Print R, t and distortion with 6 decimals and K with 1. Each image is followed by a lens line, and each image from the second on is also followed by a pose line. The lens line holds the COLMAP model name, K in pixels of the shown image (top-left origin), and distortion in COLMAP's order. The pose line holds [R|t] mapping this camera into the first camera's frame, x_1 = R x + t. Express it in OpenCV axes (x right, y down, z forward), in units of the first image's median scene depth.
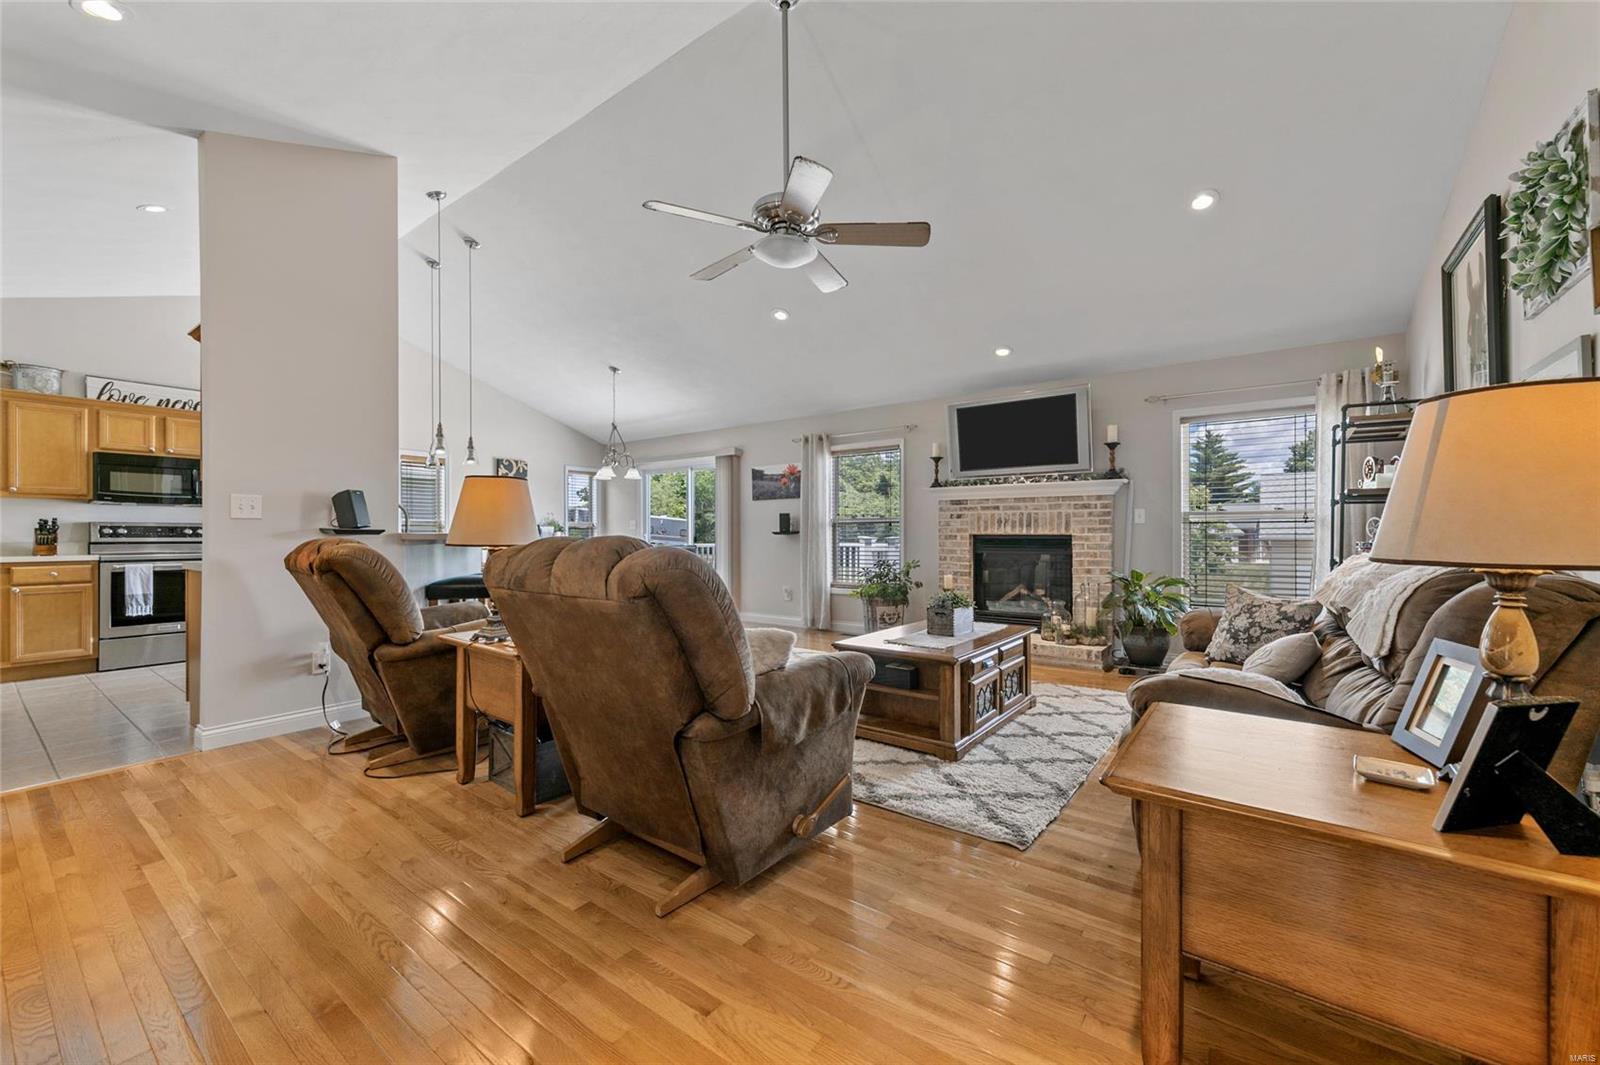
lens RADIAL K [[625.7, 0, 796.5], [0, 625.7, 533.2], [0, 0, 1]] dist [0.008417, -0.000898]
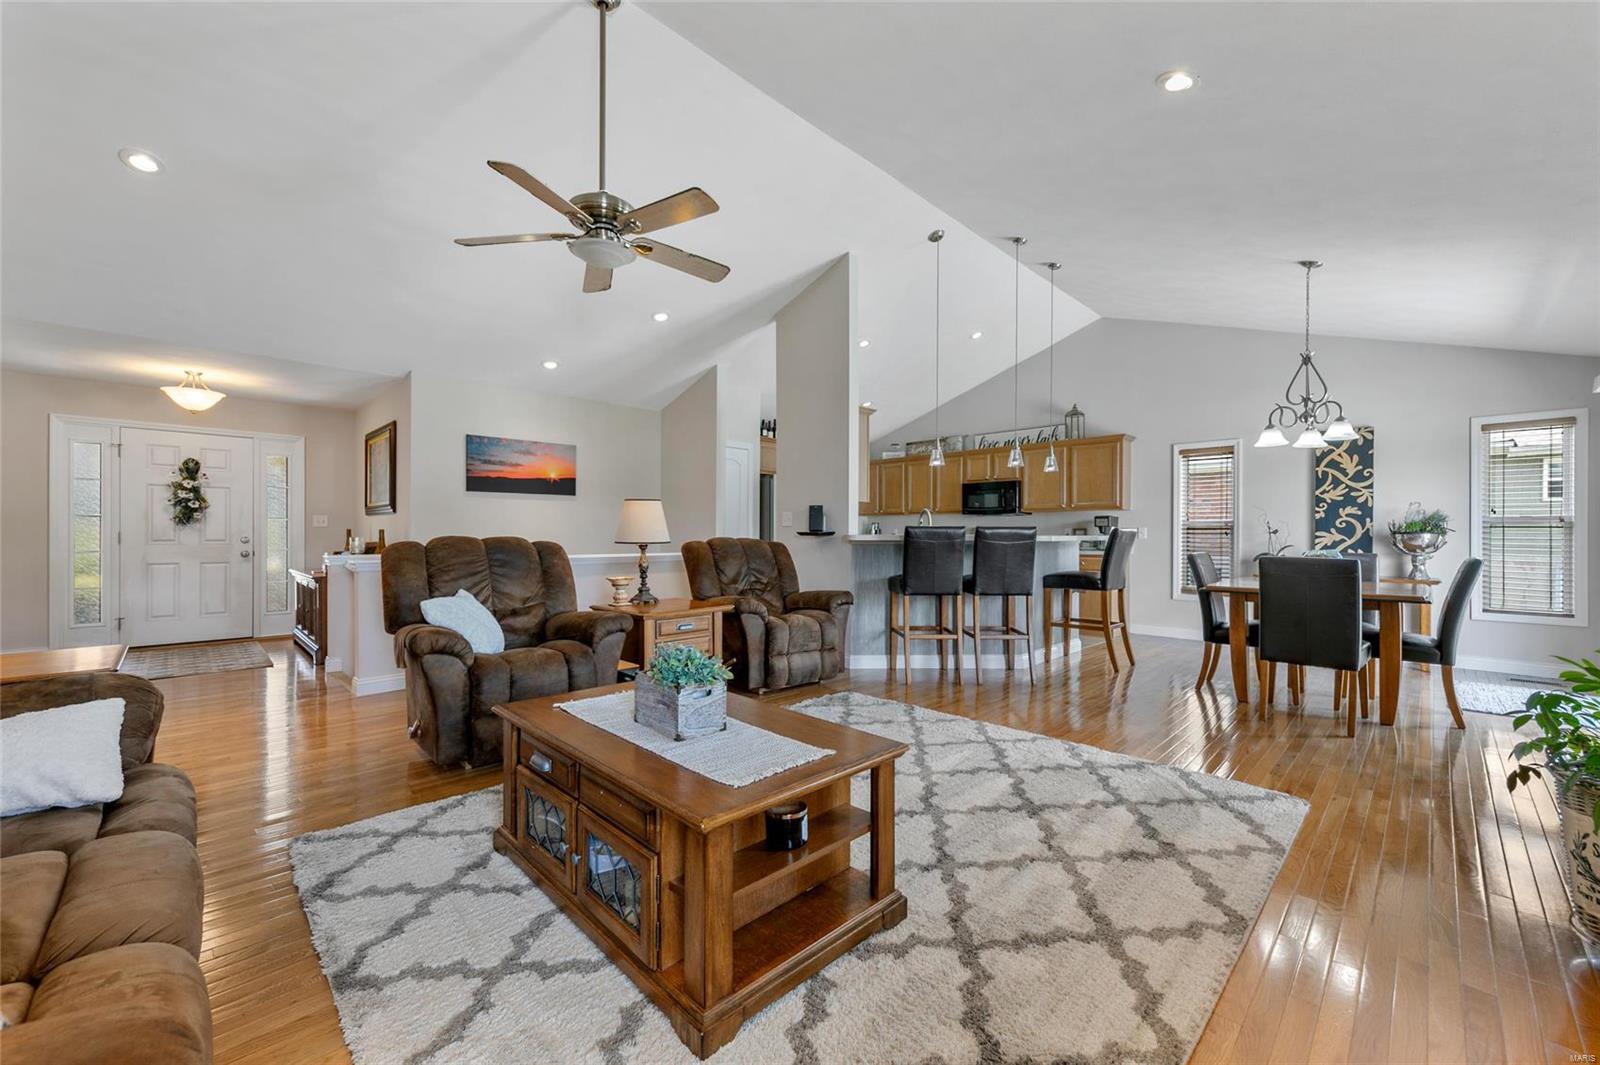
lens RADIAL K [[625.7, 0, 796.7], [0, 625.7, 536.0], [0, 0, 1]] dist [0.008417, -0.000898]
pose [[-0.150172, 0.003274, -0.988654, 0.517265], [-0.001948, 0.999992, 0.003607, -0.000518], [0.988658, 0.002467, -0.150165, 0.813315]]
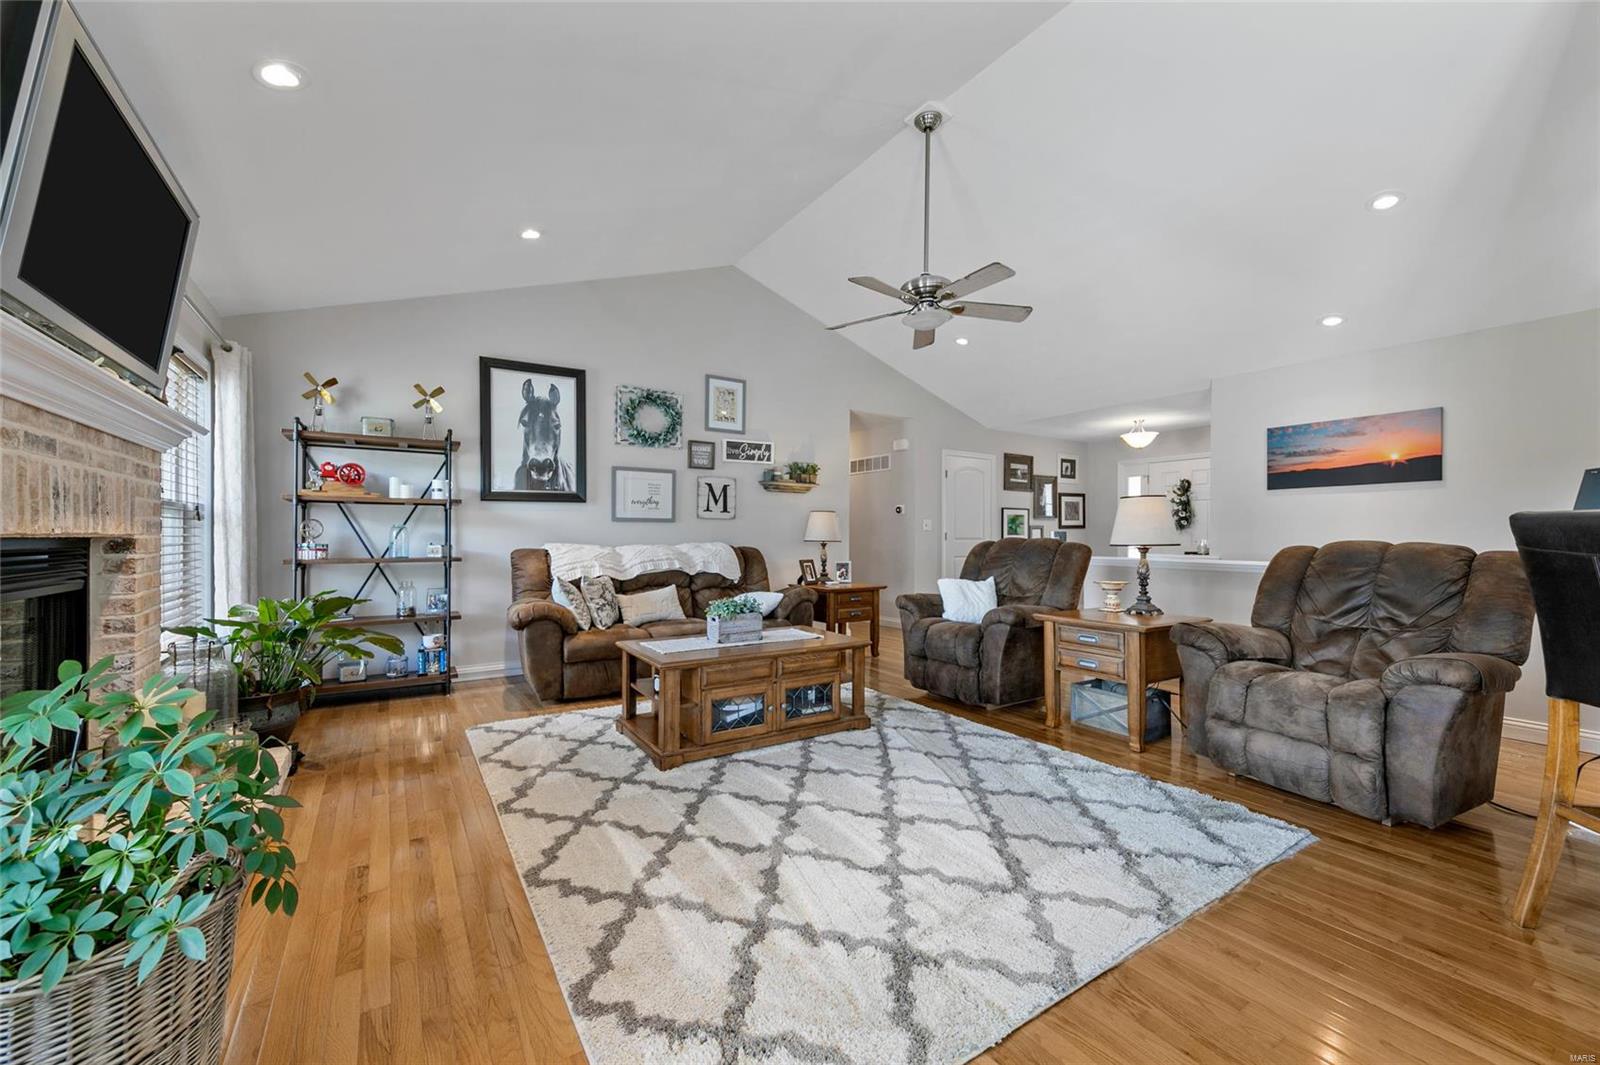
lens RADIAL K [[625.7, 0, 798.9], [0, 625.7, 535.3], [0, 0, 1]] dist [0.008417, -0.000898]
pose [[-0.938010, -0.000244, 0.346608, -0.124212], [-0.000896, 0.999998, -0.001722, 0.001658], [-0.346606, -0.001926, -0.938009, 1.289907]]
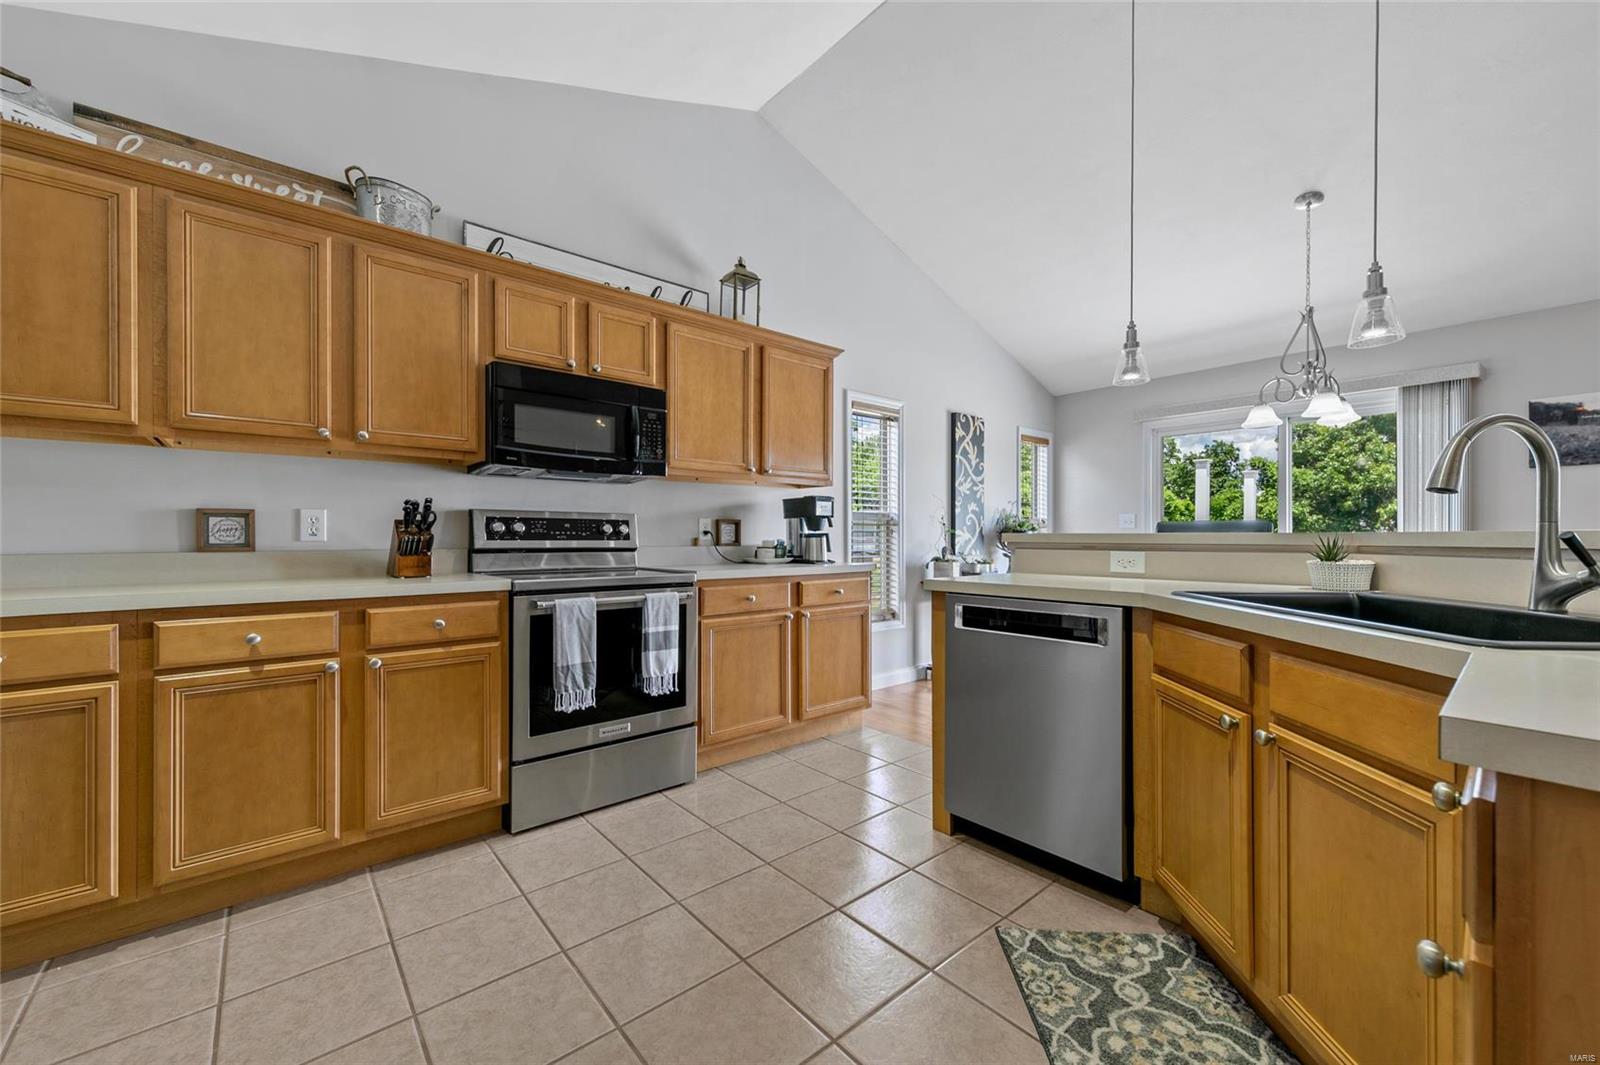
lens RADIAL K [[625.7, 0, 796.1], [0, 625.7, 535.1], [0, 0, 1]] dist [0.008417, -0.000898]
pose [[0.974901, 0.002551, -0.222623, -0.769802], [-0.002526, 0.999997, 0.000399, 0.002355], [0.222623, 0.000173, 0.974904, 0.579204]]
